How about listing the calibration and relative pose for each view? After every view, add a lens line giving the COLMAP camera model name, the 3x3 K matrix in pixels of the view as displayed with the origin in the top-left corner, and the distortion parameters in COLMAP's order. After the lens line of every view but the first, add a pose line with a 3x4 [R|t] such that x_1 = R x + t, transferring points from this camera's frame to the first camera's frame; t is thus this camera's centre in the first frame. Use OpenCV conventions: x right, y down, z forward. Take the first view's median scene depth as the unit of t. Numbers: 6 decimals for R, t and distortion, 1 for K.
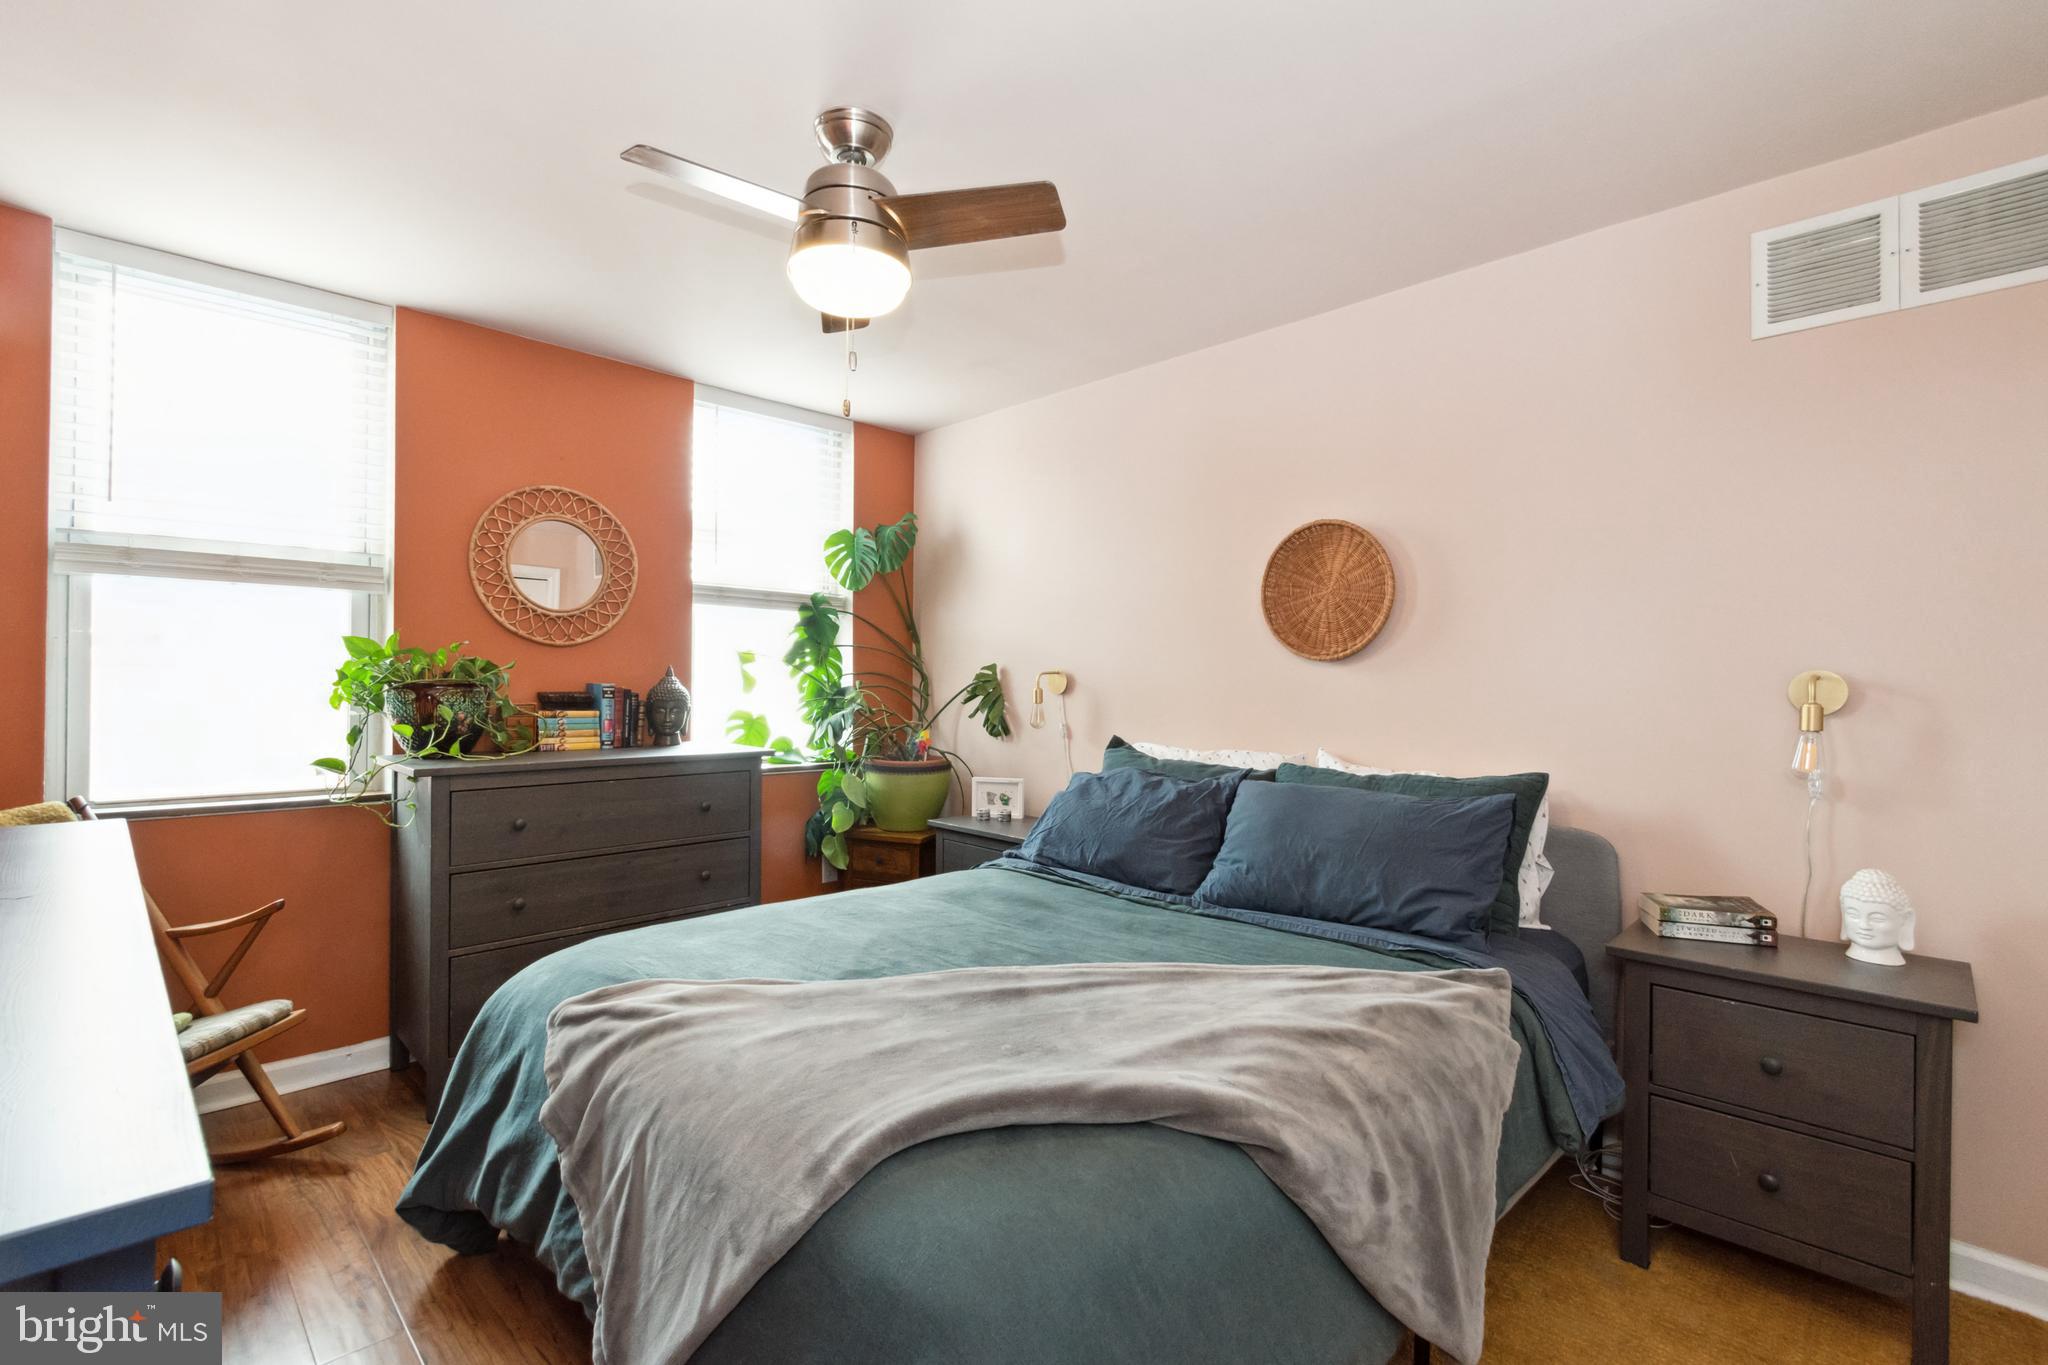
lens RADIAL K [[905.3, 0, 1022.7], [0, 905.3, 672.7], [0, 0, 1]] dist [0.011227, -0.000121]
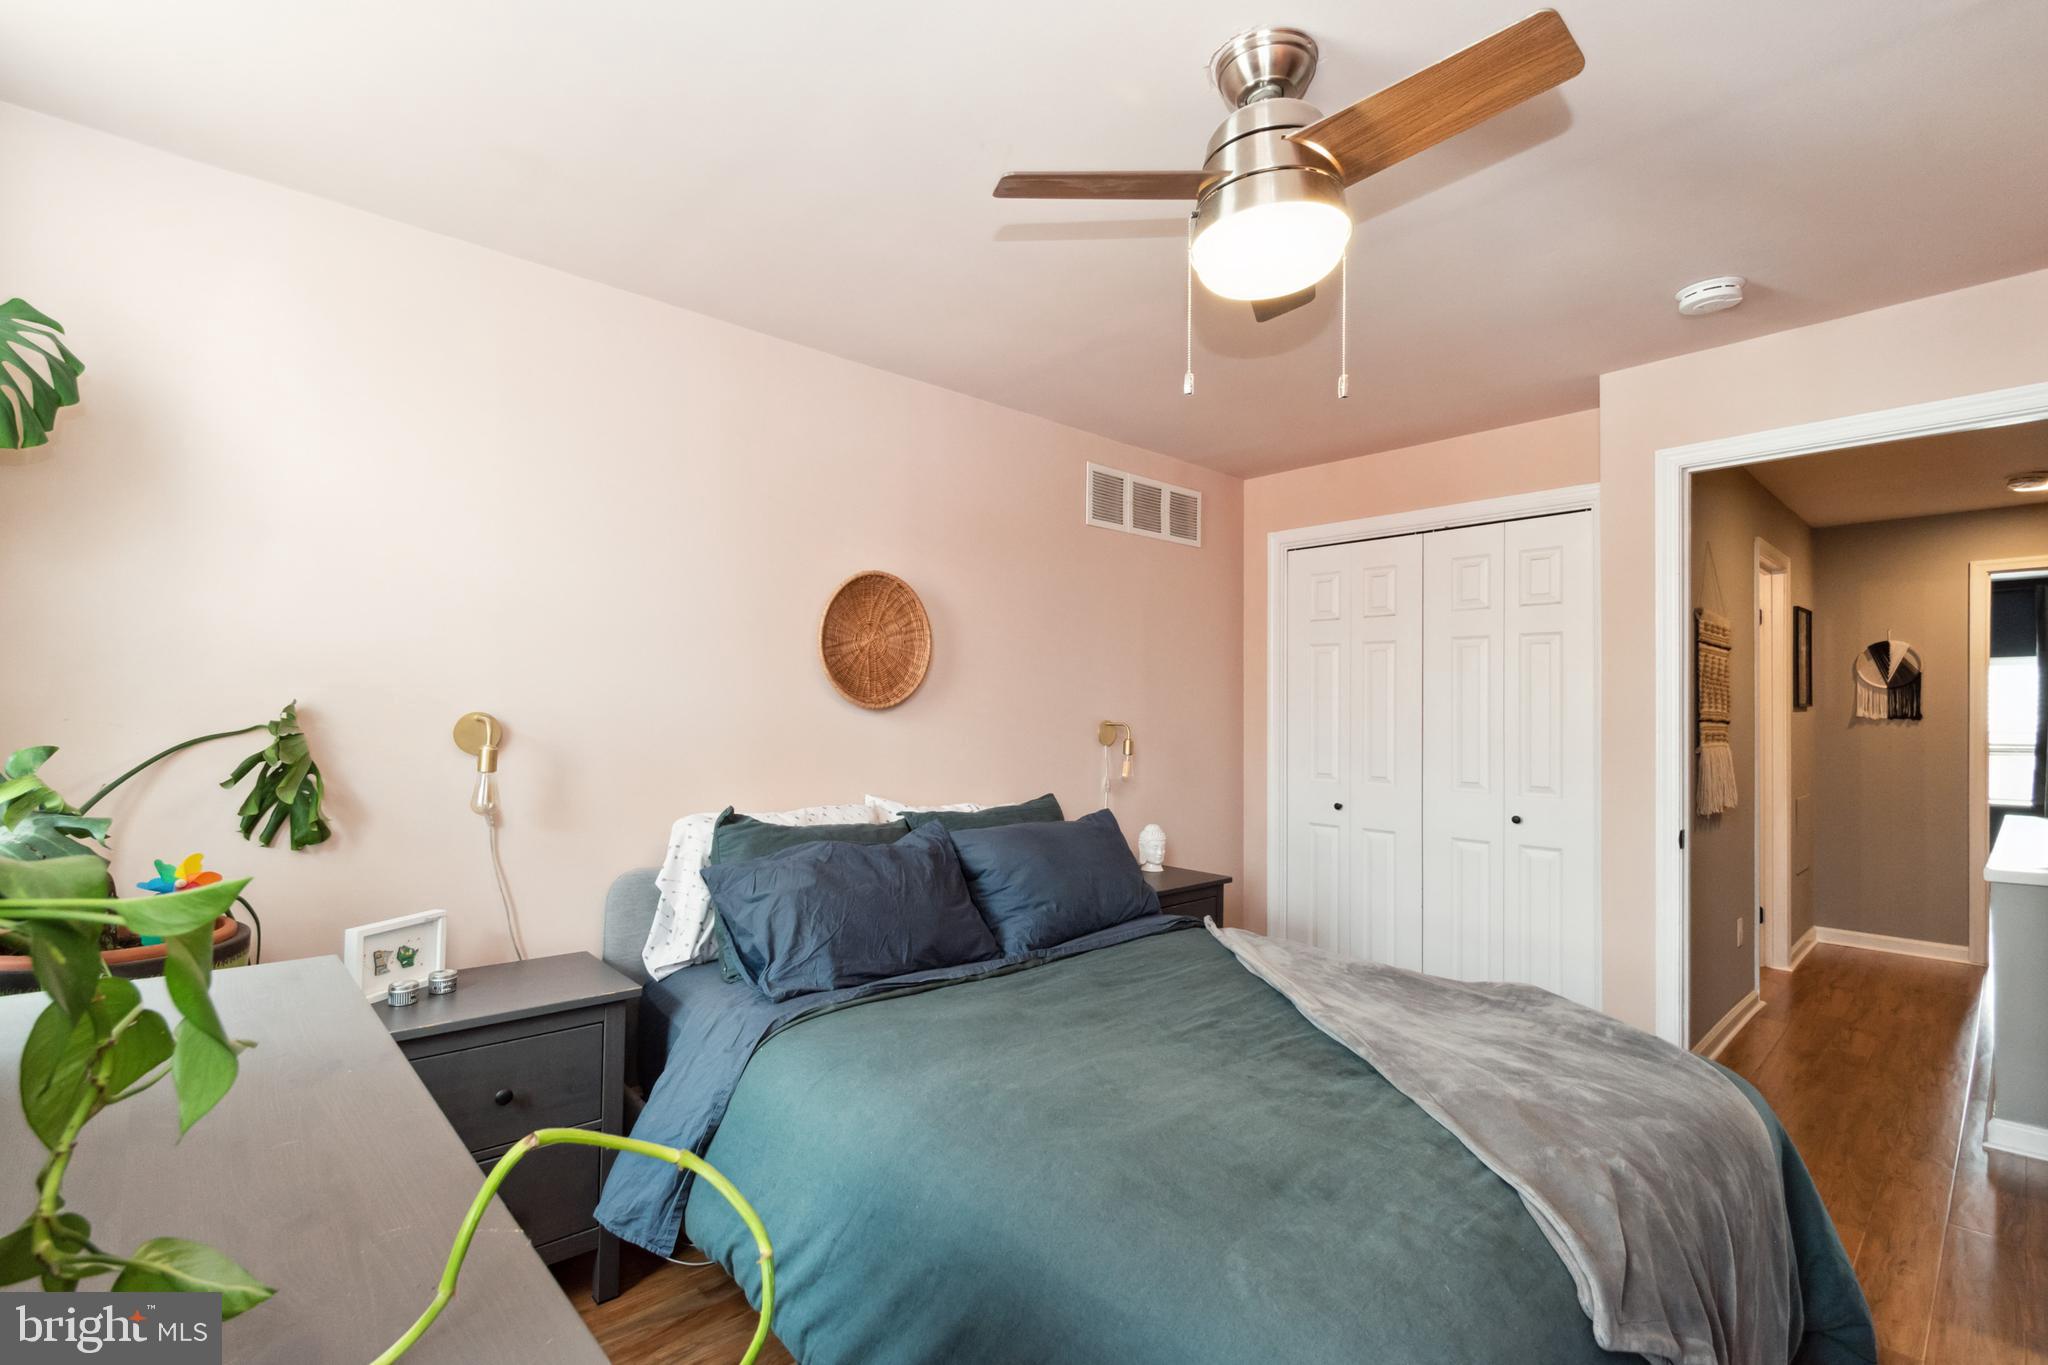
lens RADIAL K [[923.5, 0, 986.6], [0, 923.5, 692.9], [0, 0, 1]] dist [0.011783, -0.007806]
pose [[0.078515, 0.006614, 0.996891, -0.798617], [-0.024130, 0.999698, -0.004732, -0.033309], [-0.996621, -0.023683, 0.078651, 0.906344]]
